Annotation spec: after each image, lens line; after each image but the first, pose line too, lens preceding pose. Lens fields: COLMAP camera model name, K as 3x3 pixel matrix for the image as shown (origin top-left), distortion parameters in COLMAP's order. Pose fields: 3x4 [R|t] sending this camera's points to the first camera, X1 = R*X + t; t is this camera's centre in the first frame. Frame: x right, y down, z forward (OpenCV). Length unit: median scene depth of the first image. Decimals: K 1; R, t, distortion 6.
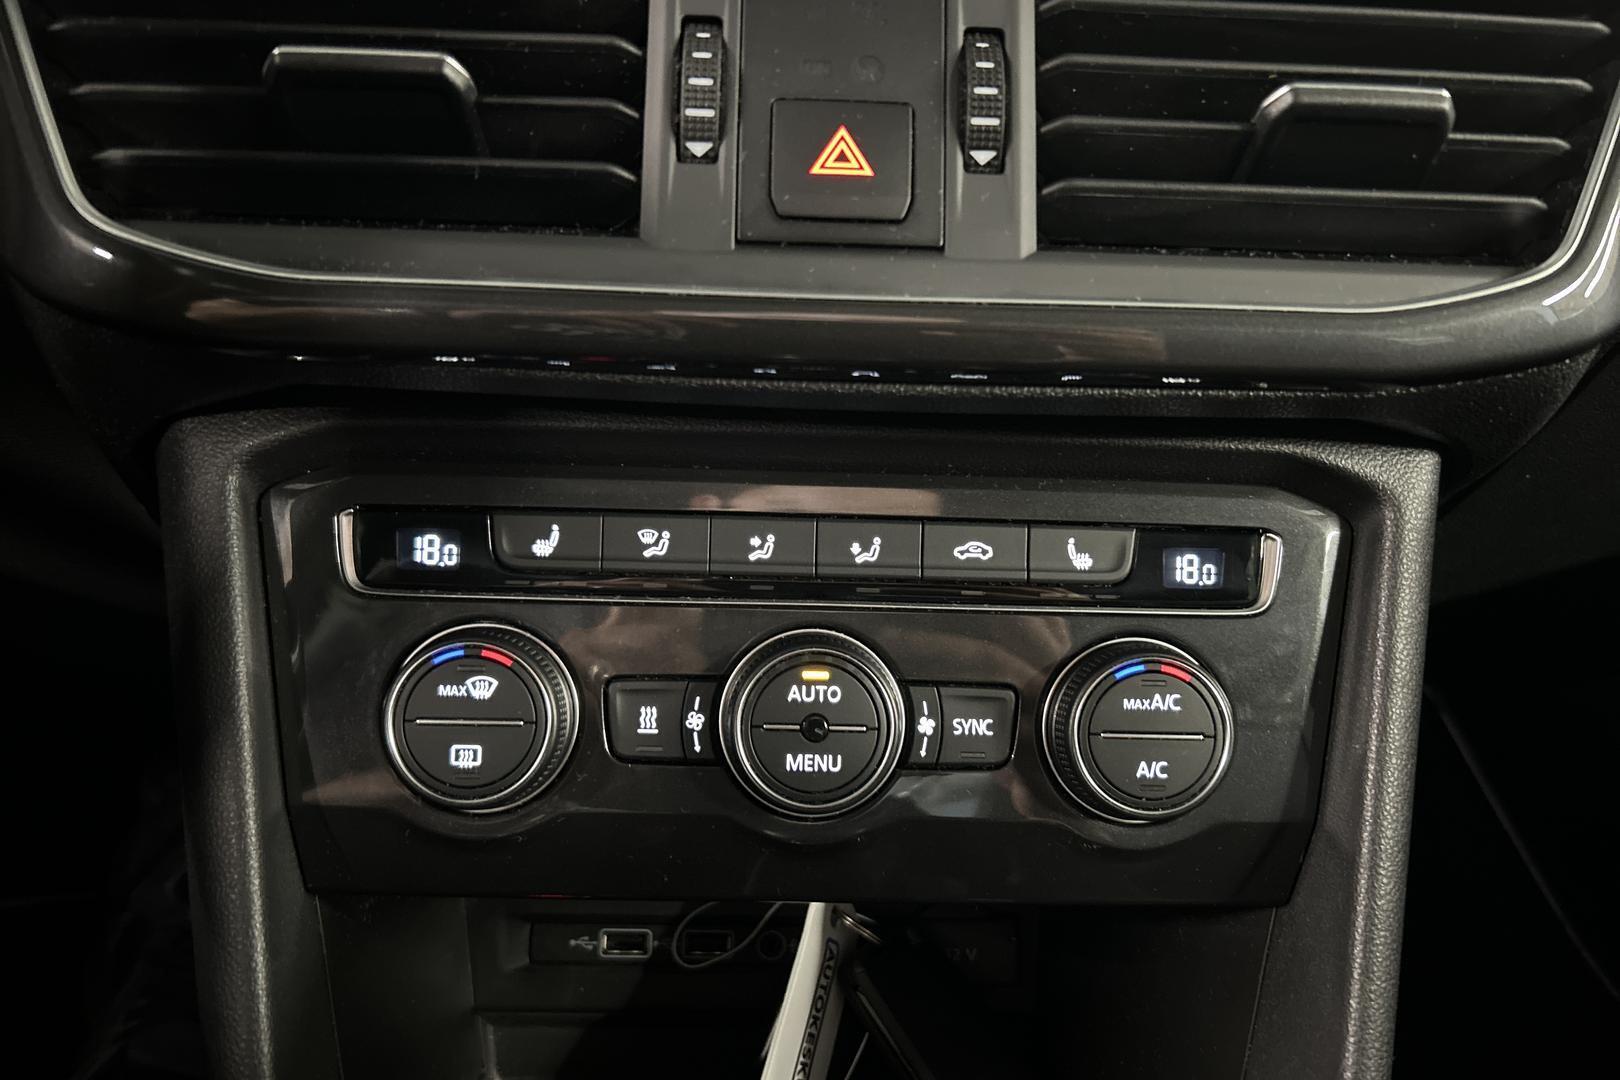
lens RADIAL K [[1221.5, 0, 810.0], [0, 1221.5, 540.0], [0, 0, 1]] dist [-0.000237, -0.001933]
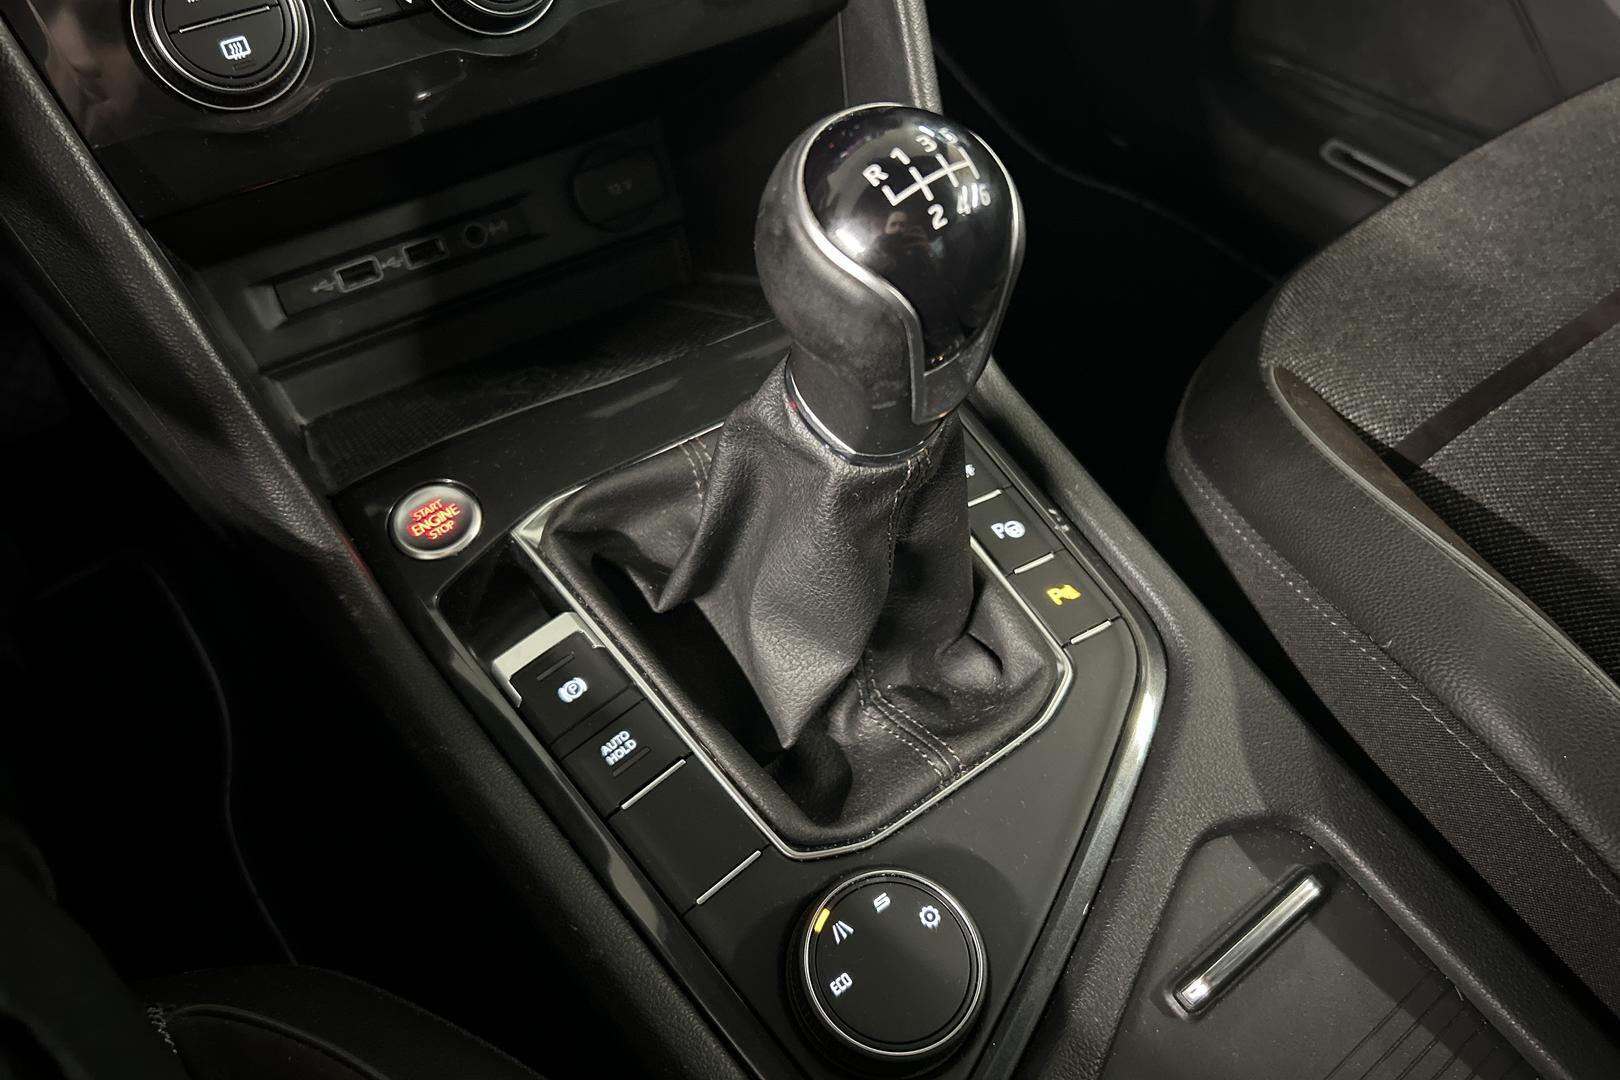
lens RADIAL K [[1221.5, 0, 810.0], [0, 1221.5, 540.0], [0, 0, 1]] dist [-0.000237, -0.001933]
pose [[0.863001, -0.413769, 0.289869, -0.324374], [0.253400, 0.850898, 0.460175, 0.169512], [-0.437056, -0.323679, 0.839175, -0.381081]]
